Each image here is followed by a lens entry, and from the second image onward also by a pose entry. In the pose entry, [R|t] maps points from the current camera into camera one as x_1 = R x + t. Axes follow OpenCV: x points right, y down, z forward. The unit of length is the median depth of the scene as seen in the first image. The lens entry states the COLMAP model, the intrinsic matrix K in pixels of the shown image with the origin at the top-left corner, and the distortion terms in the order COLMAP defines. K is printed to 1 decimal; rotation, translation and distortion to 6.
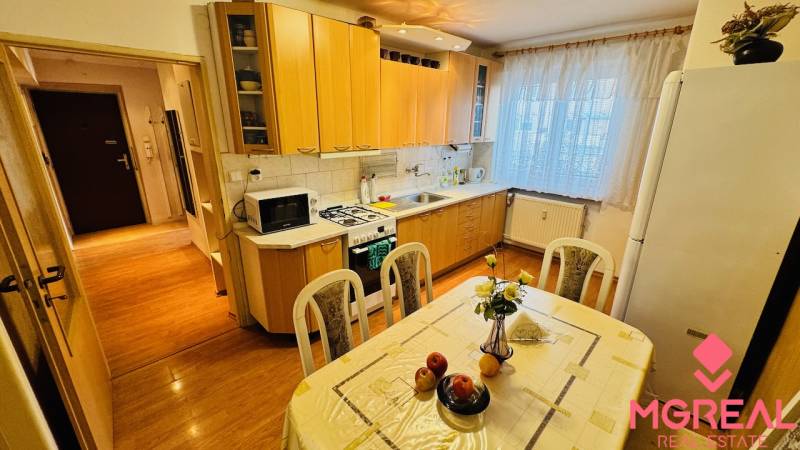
lens RADIAL K [[319.9, 0, 399.2], [0, 319.9, 223.4], [0, 0, 1]] dist [-0.000689, 0.000229]
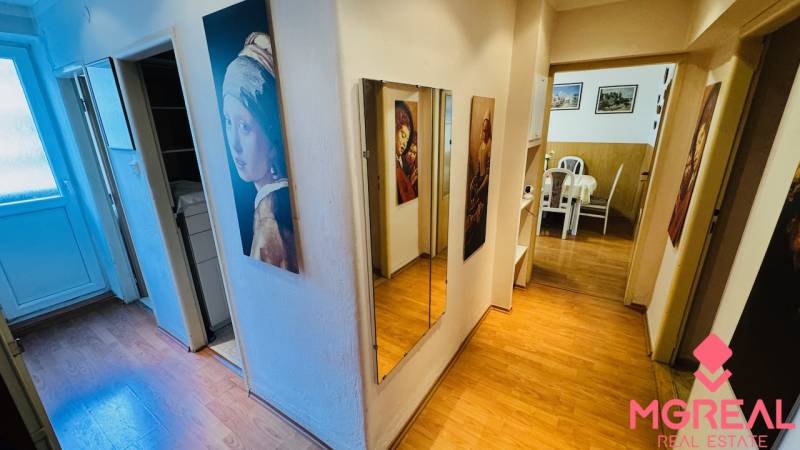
lens RADIAL K [[319.9, 0, 399.2], [0, 319.9, 223.4], [0, 0, 1]] dist [-0.000689, 0.000229]
pose [[-0.216136, -0.304341, 0.927719, -1.305559], [0.310295, 0.879505, 0.360816, -0.426242], [-0.925744, 0.365852, -0.095657, 1.333659]]
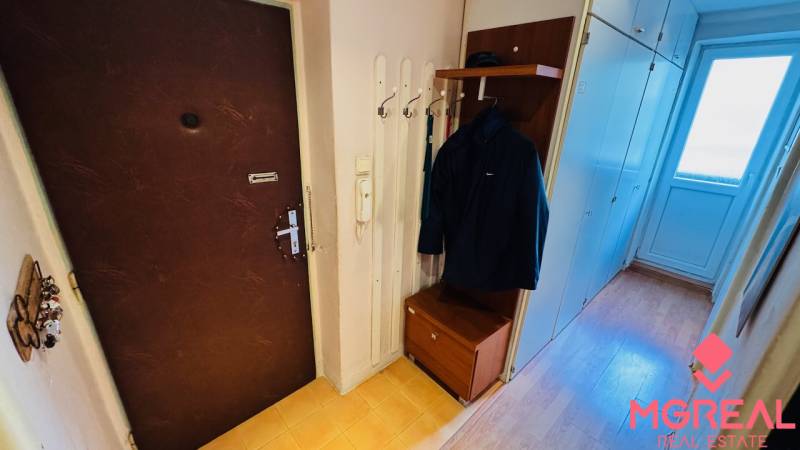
lens RADIAL K [[319.9, 0, 399.2], [0, 319.9, 223.4], [0, 0, 1]] dist [-0.000689, 0.000229]
pose [[0.998837, 0.039186, -0.028080, -1.227151], [-0.037738, 0.998018, 0.050366, -0.370668], [0.029998, -0.049248, 0.998336, 1.131462]]
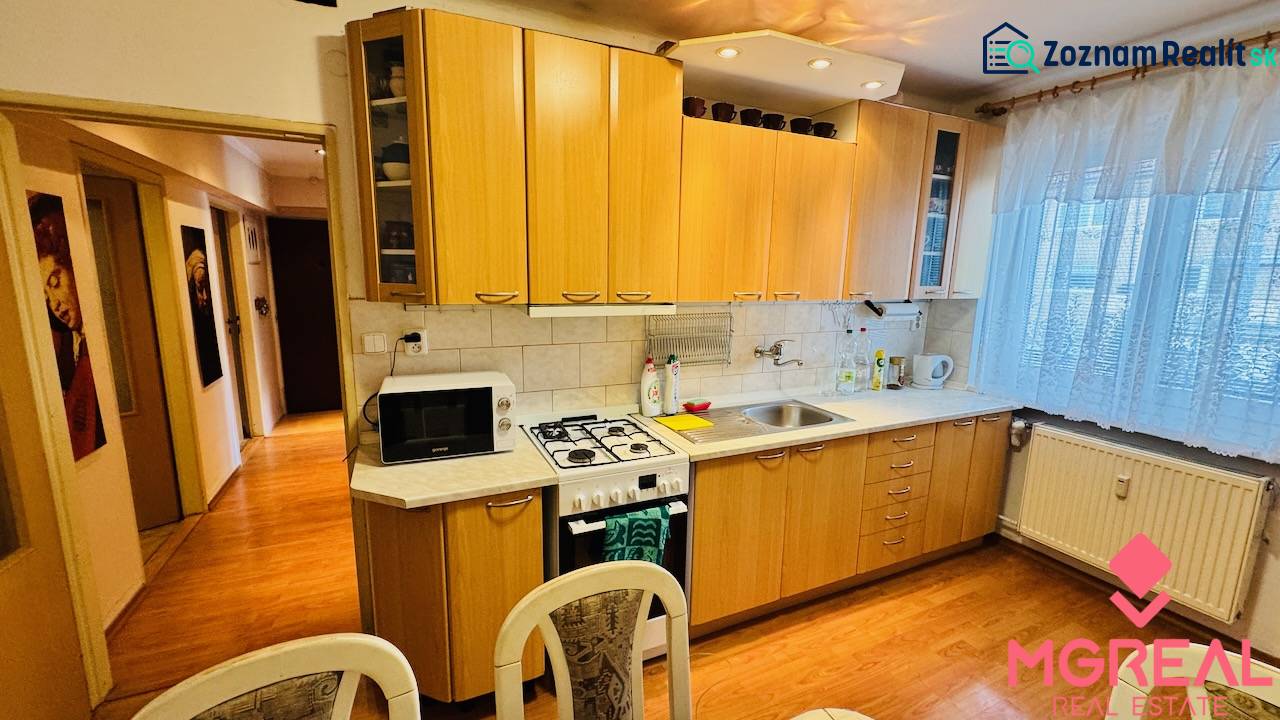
lens RADIAL K [[511.8, 0, 638.7], [0, 511.8, 357.4], [0, 0, 1]] dist [-0.000689, 0.000229]
pose [[0.940314, 0.062702, -0.334483, 0.134717], [-0.109218, 0.986489, -0.122112, -0.054087], [0.322307, 0.151356, 0.934457, 0.280648]]
